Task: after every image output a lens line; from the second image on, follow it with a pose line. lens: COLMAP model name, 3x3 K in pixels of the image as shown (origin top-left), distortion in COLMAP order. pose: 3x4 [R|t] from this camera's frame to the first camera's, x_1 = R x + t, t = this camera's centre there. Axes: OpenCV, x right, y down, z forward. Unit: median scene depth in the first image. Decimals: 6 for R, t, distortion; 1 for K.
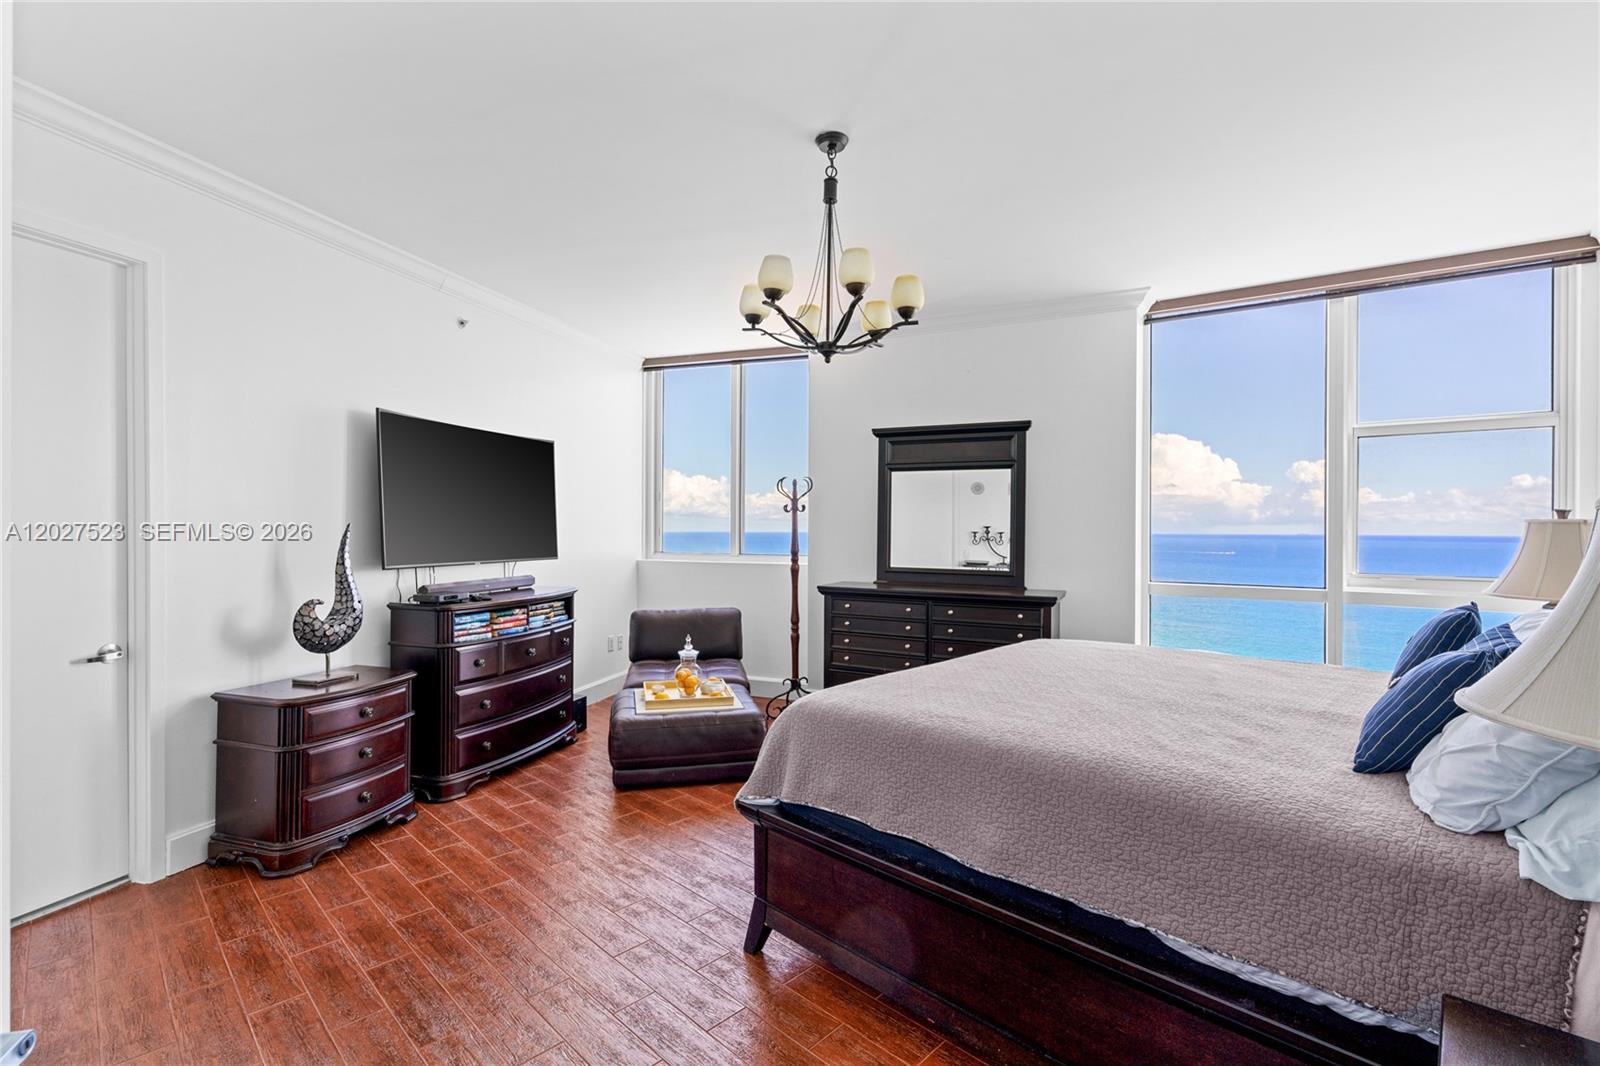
lens RADIAL K [[733.5, 0, 794.5], [0, 733.5, 522.4], [0, 0, 1]] dist [-0.010290, 0.005475]
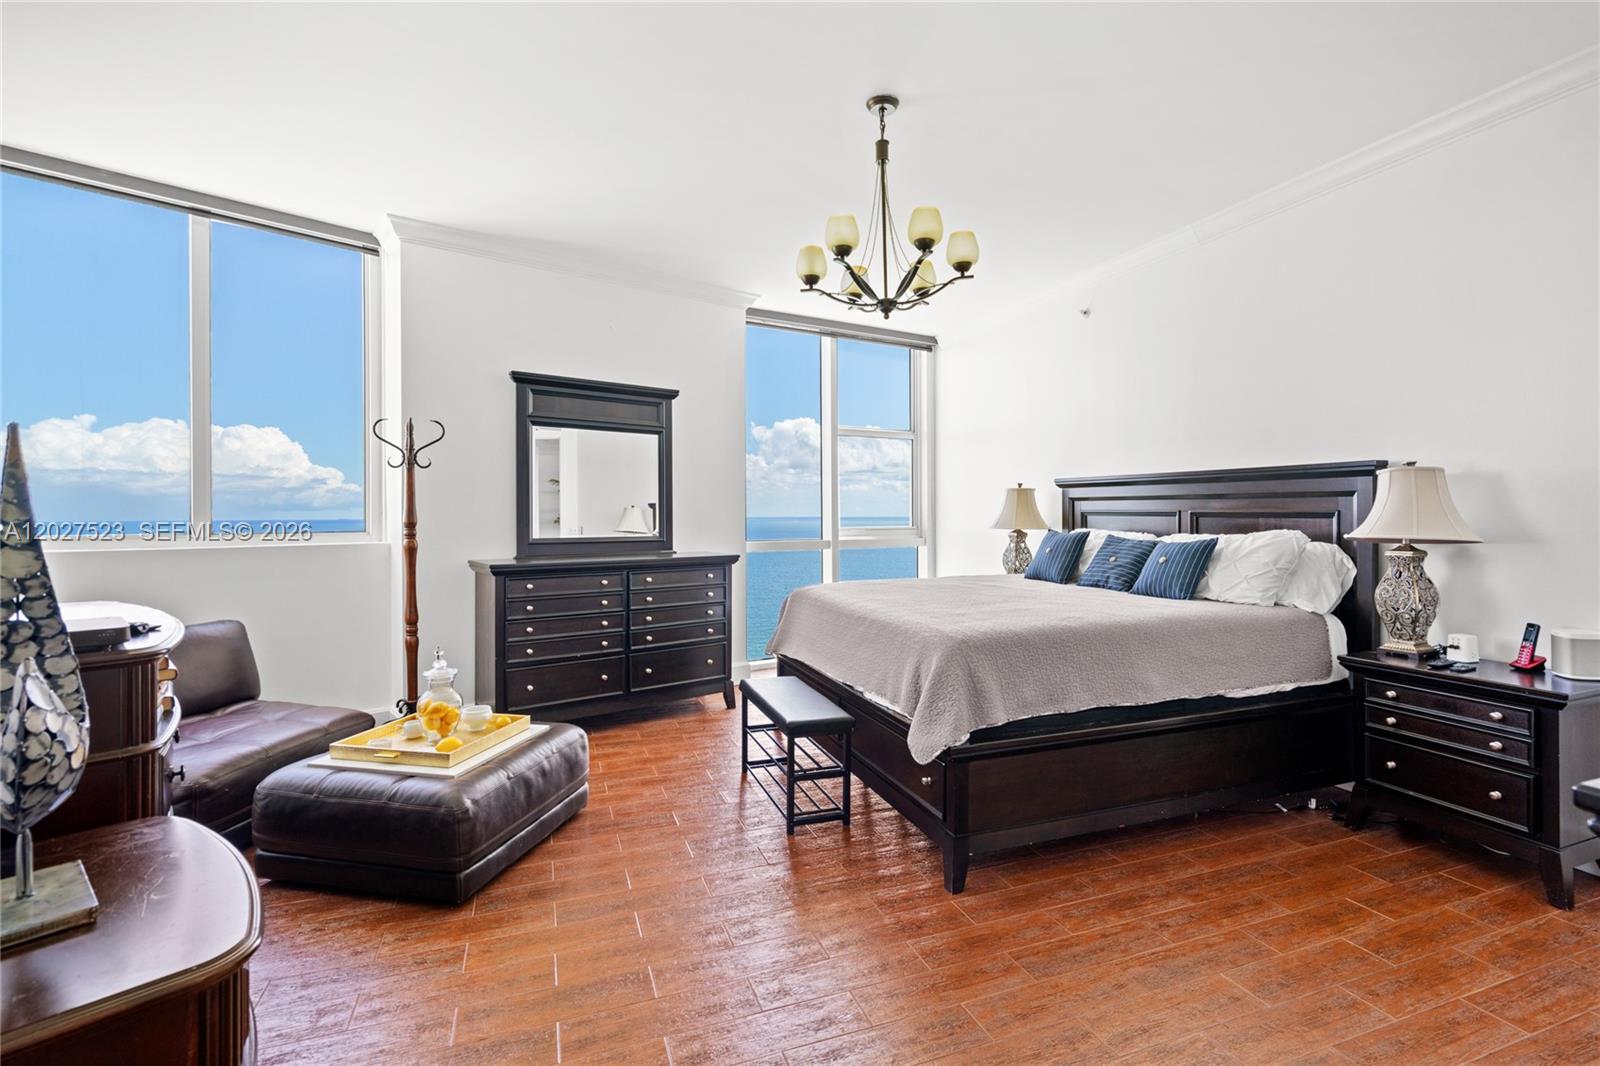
lens RADIAL K [[733.5, 0, 814.1], [0, 733.5, 514.8], [0, 0, 1]] dist [-0.010290, 0.005475]
pose [[0.415485, -0.009188, 0.909554, -0.545883], [0.000160, 0.999950, 0.010028, 0.027303], [-0.909600, -0.004021, 0.415466, 0.388403]]
